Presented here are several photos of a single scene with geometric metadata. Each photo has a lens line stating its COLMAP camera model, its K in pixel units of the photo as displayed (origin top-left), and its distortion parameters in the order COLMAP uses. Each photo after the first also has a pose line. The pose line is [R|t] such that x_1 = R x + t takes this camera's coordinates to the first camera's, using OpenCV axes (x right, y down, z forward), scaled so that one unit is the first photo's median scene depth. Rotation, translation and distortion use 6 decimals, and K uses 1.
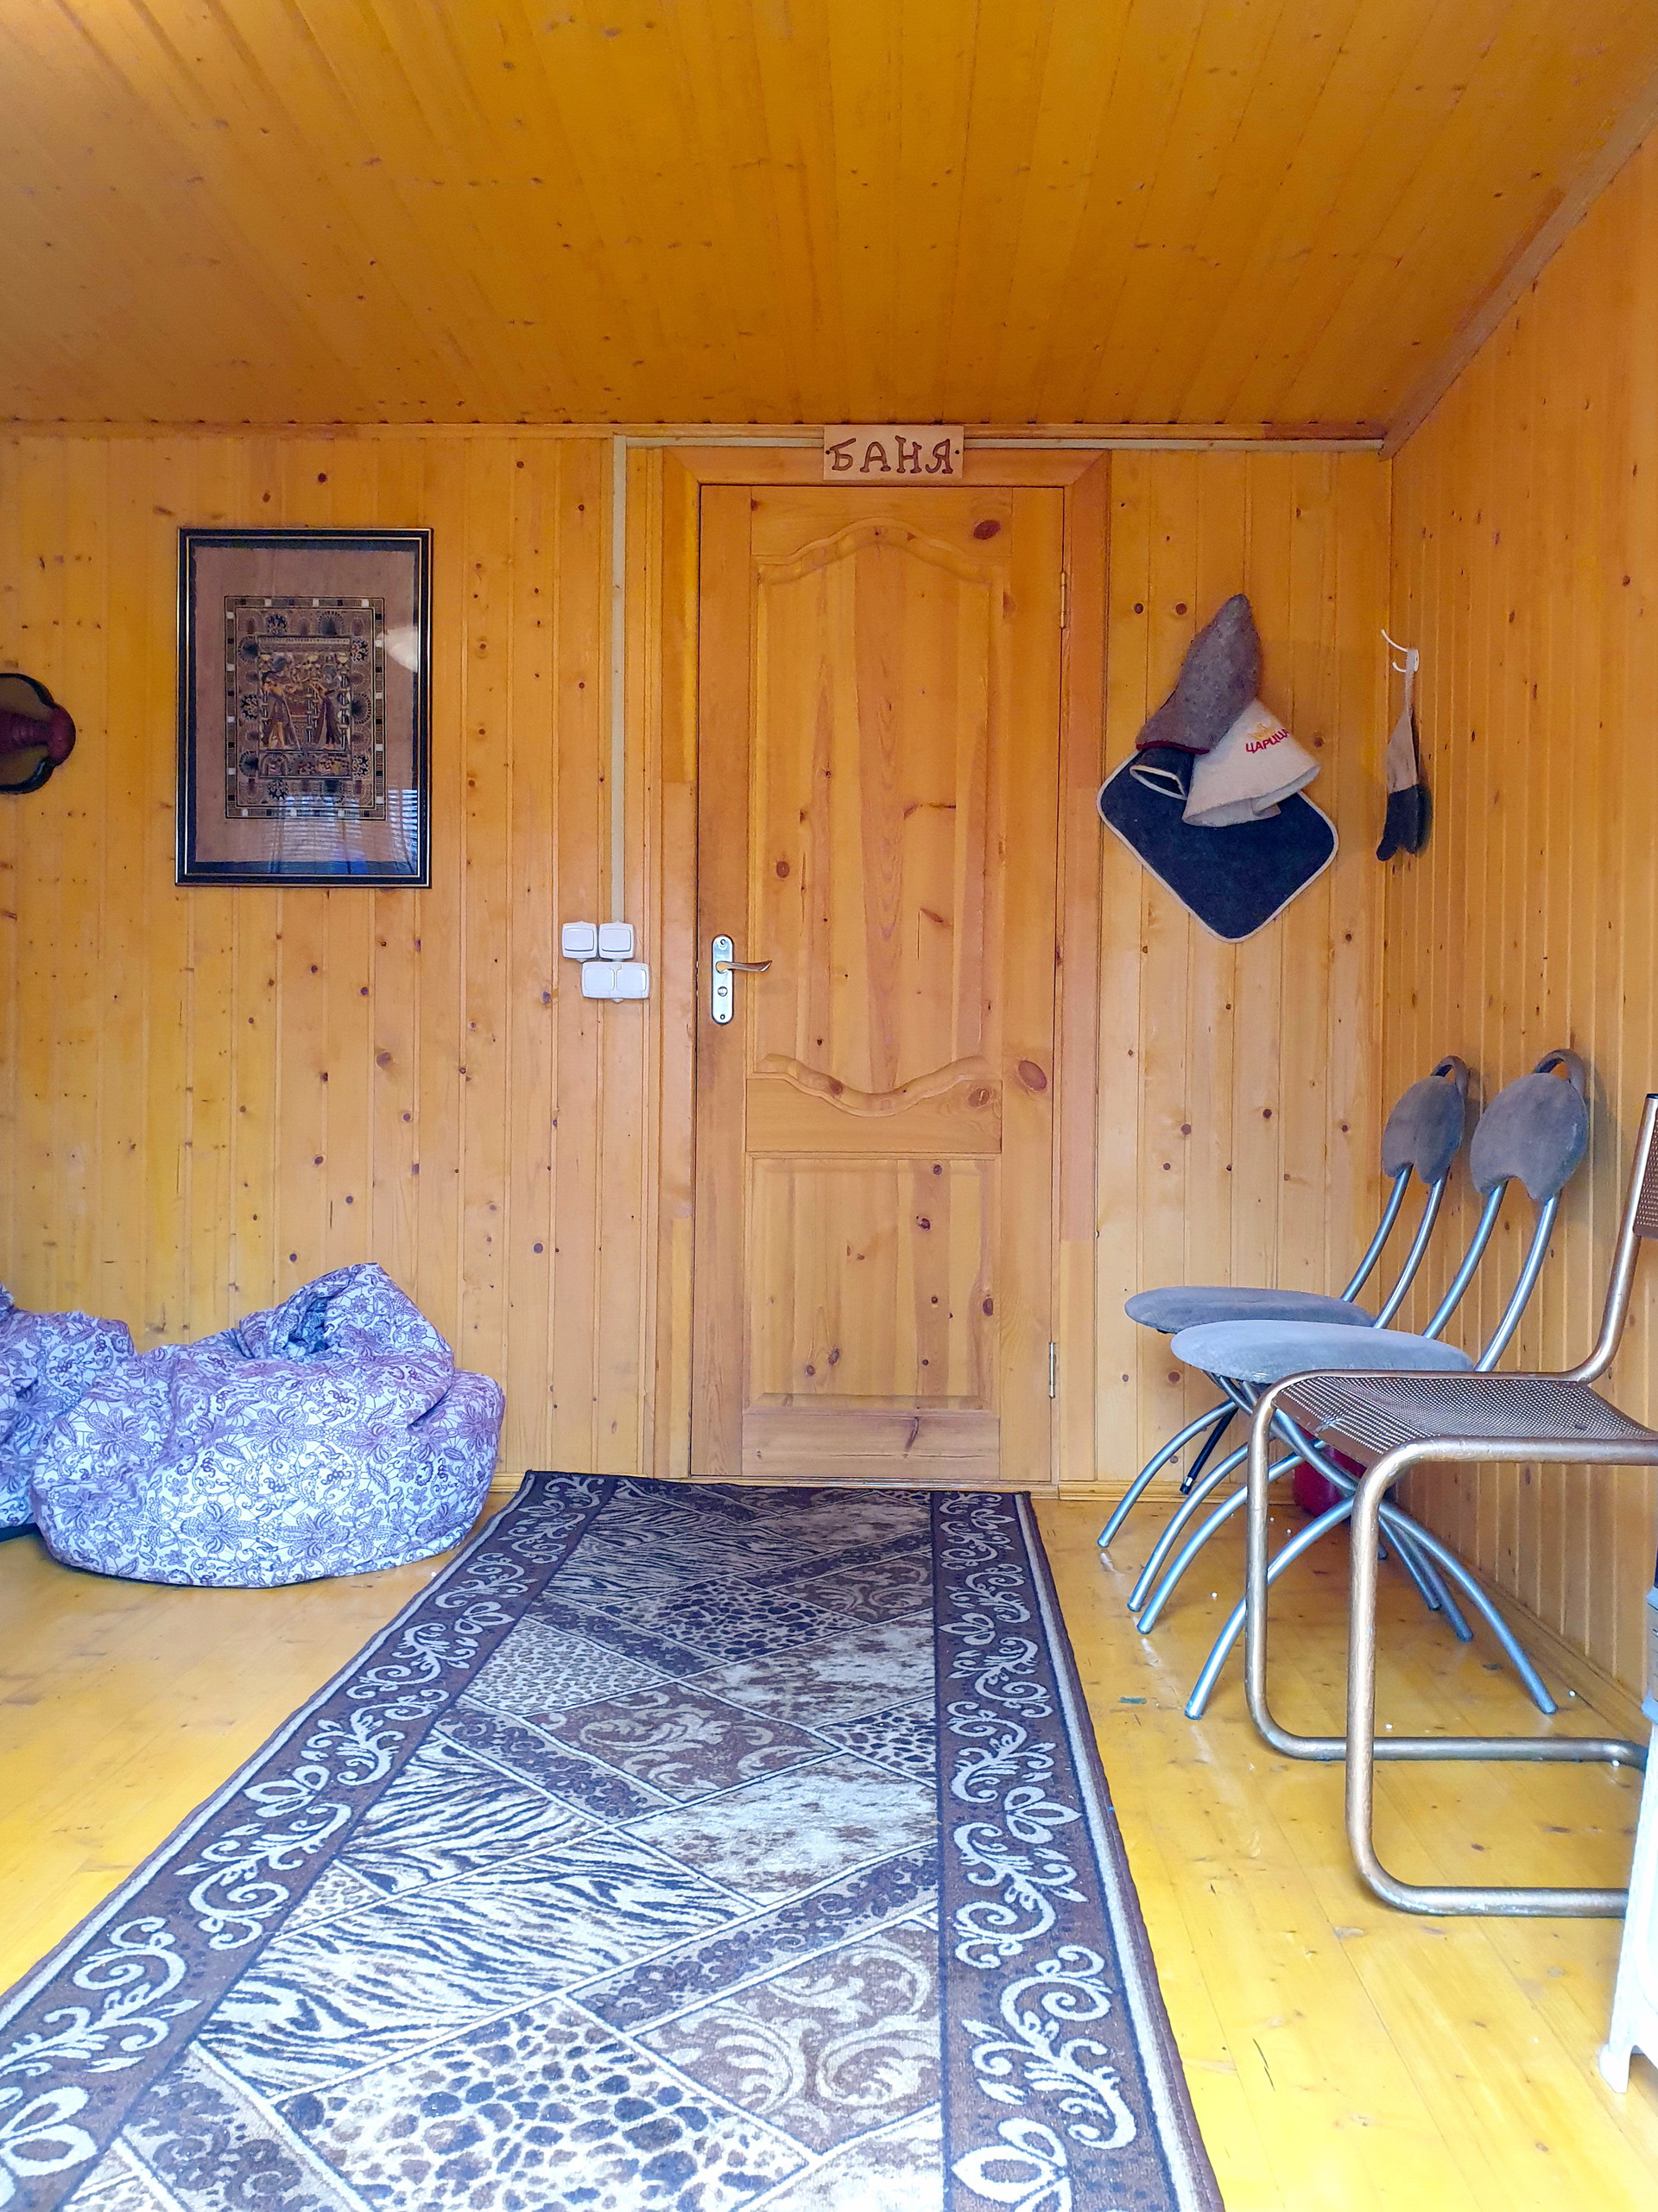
lens RADIAL K [[1667.1, 0, 829.0], [0, 1667.1, 1106.0], [0, 0, 1]] dist [0.044380, -0.099109]
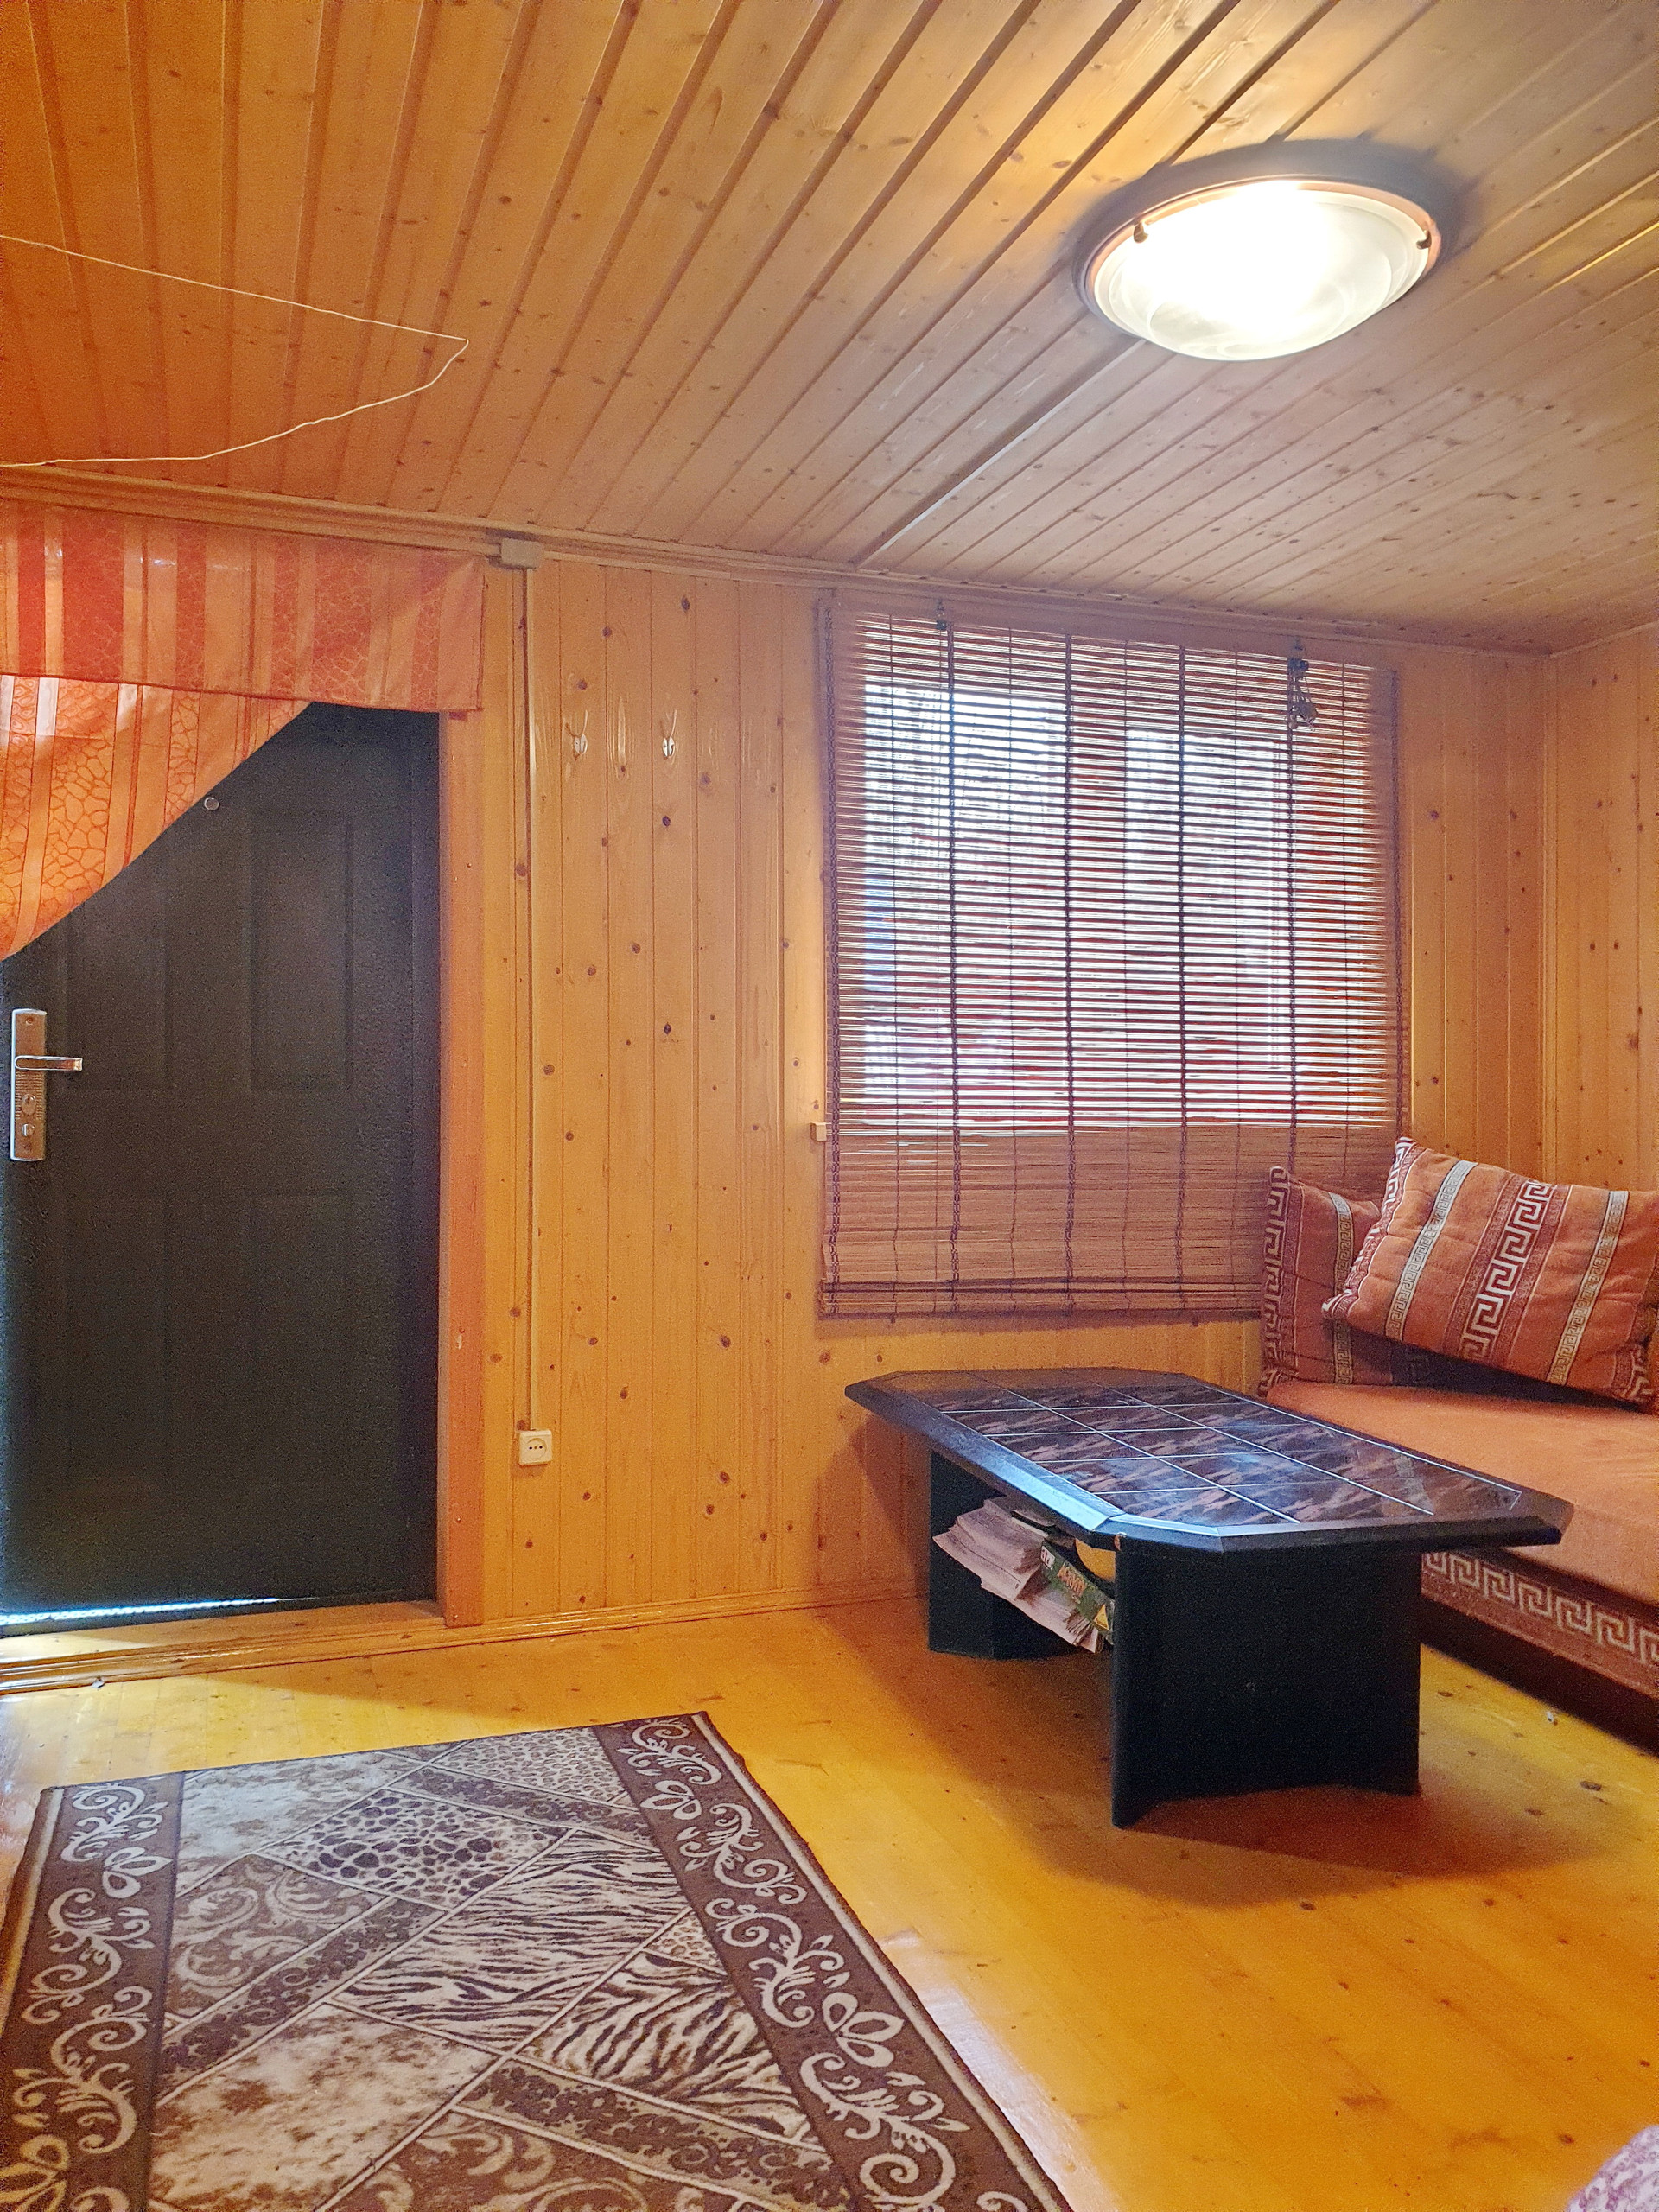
lens RADIAL K [[1695.7, 0, 829.5], [0, 1695.7, 1106.0], [0, 0, 1]] dist [-0.002485, 0.021513]
pose [[-0.925507, -0.017365, -0.378333, 0.054023], [-0.020911, 0.999767, 0.005267, -0.091694], [0.378153, 0.012786, -0.925655, 1.277261]]
